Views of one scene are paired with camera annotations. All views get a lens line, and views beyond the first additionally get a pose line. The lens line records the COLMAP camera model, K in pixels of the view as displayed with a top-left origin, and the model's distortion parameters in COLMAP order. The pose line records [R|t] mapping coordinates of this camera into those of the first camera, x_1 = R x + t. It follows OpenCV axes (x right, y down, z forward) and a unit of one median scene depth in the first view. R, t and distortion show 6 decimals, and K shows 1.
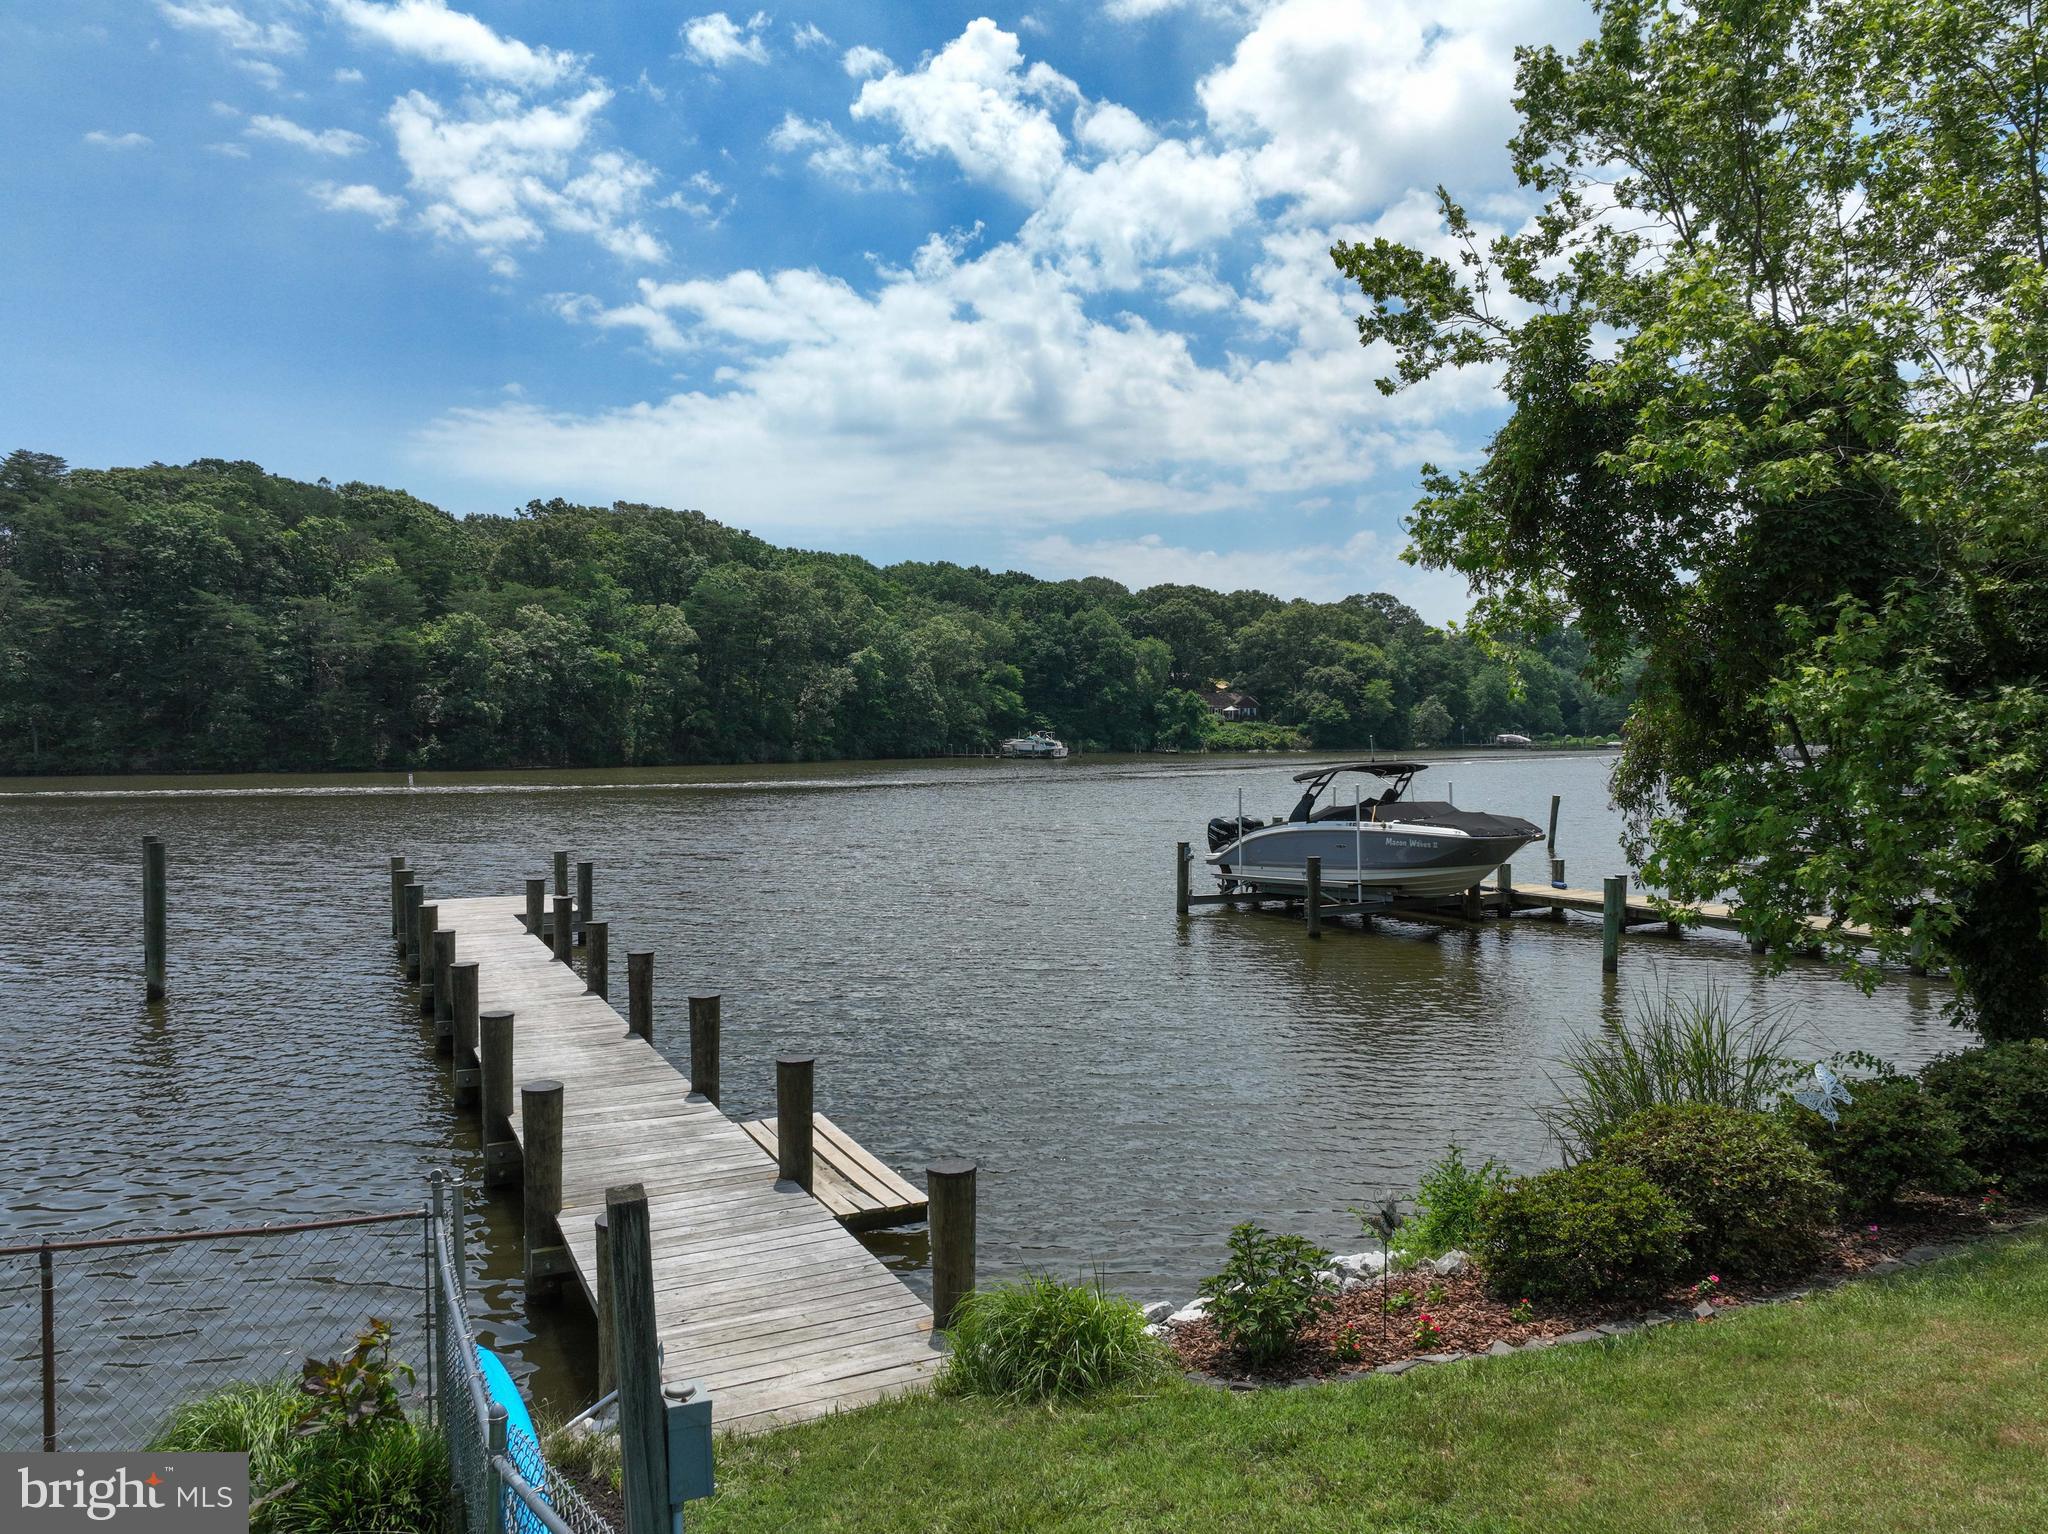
lens RADIAL K [[1438.0, 0, 1032.4], [0, 1438.0, 761.1], [0, 0, 1]] dist [-0.003013, 0.018891]
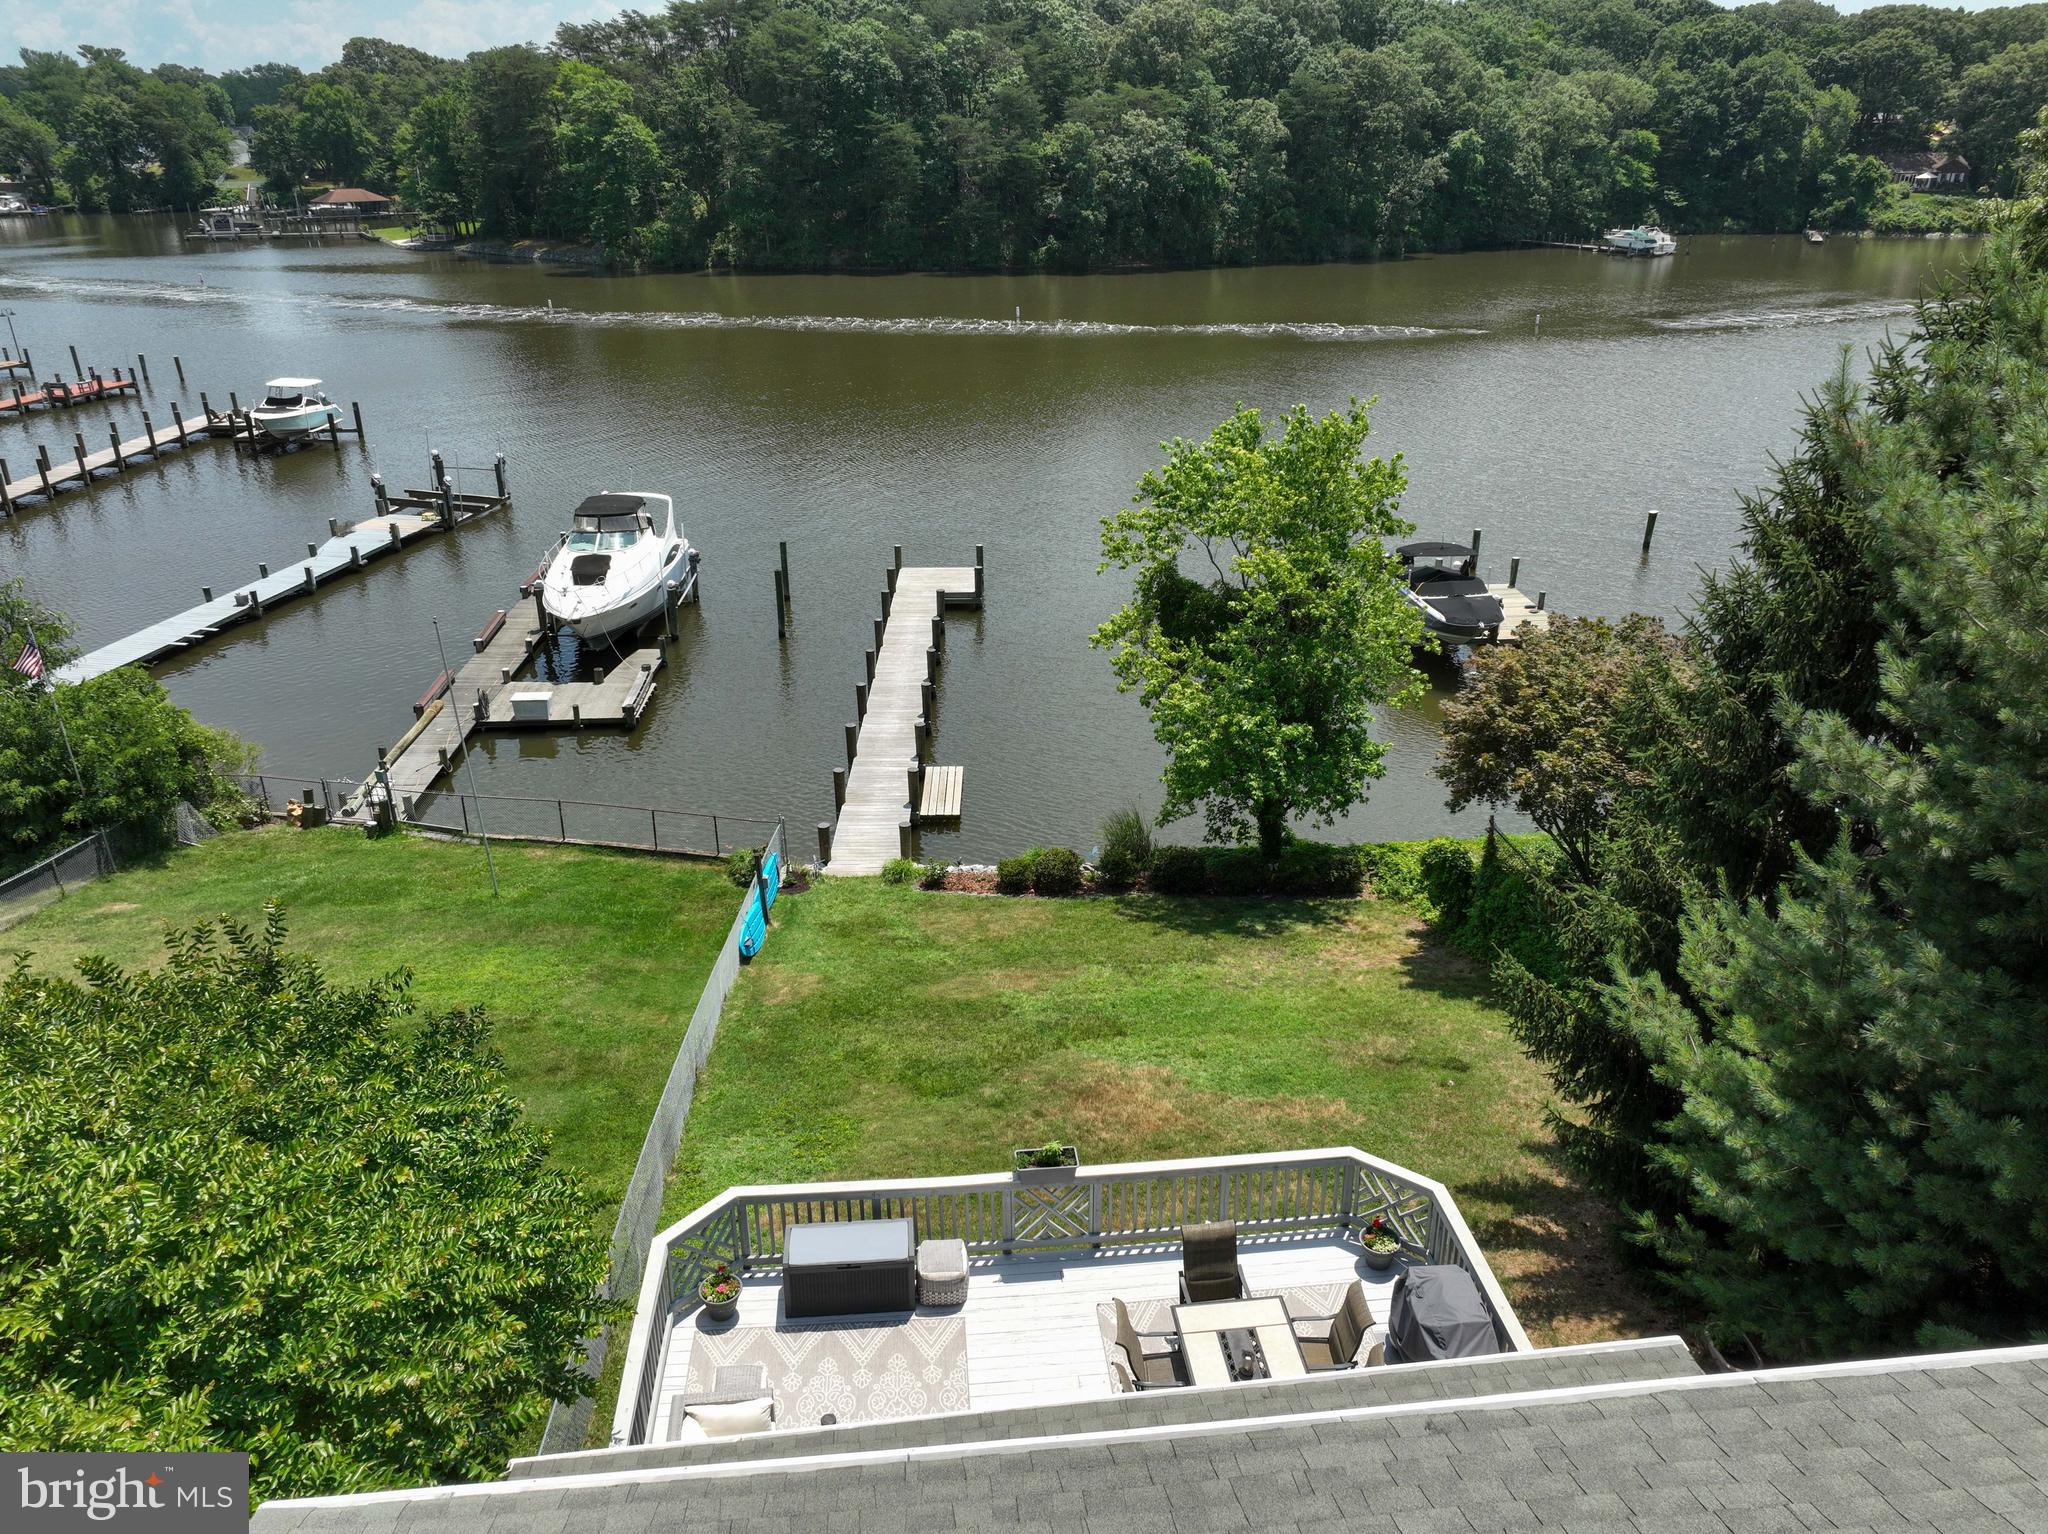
lens RADIAL K [[1438.0, 0, 1033.3], [0, 1438.0, 765.2], [0, 0, 1]] dist [-0.003013, 0.018891]
pose [[0.902072, 0.177439, -0.393422, 0.086671], [-0.009494, 0.919513, 0.392944, -0.068657], [0.431480, -0.350729, 0.831152, -0.101465]]
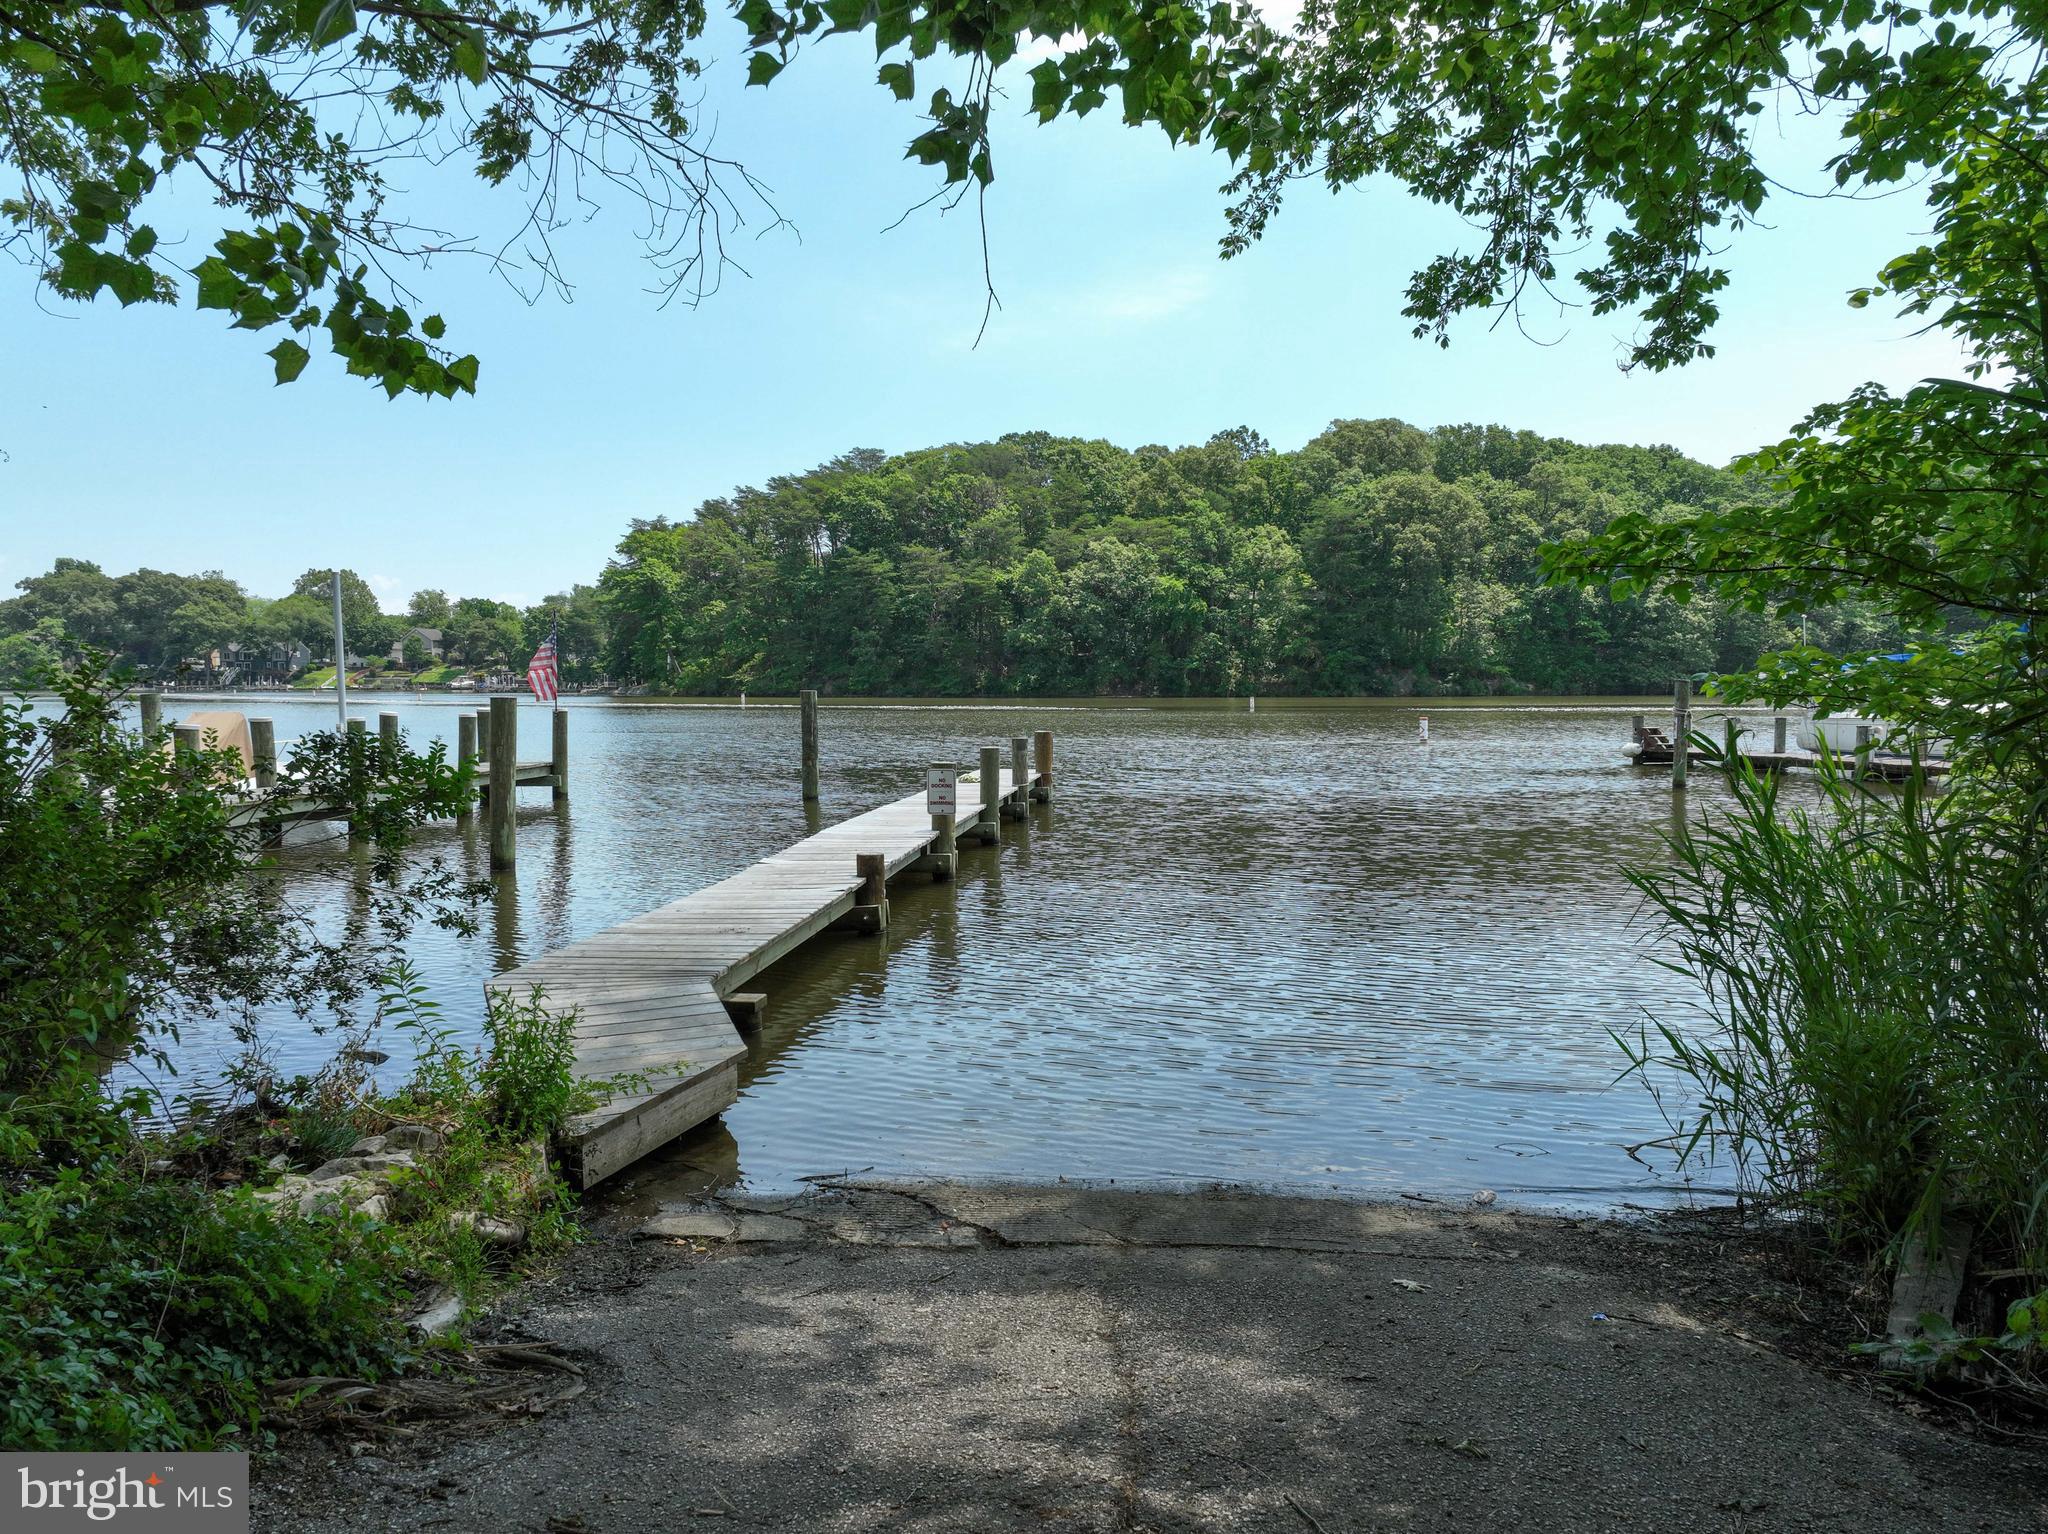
lens RADIAL K [[1438.0, 0, 1013.0], [0, 1438.0, 773.1], [0, 0, 1]] dist [-0.003013, 0.018891]
pose [[0.624211, 0.048908, -0.779723, 0.356659], [-0.015554, 0.998619, 0.050187, 0.007445], [0.781101, -0.019200, 0.624110, 0.264849]]
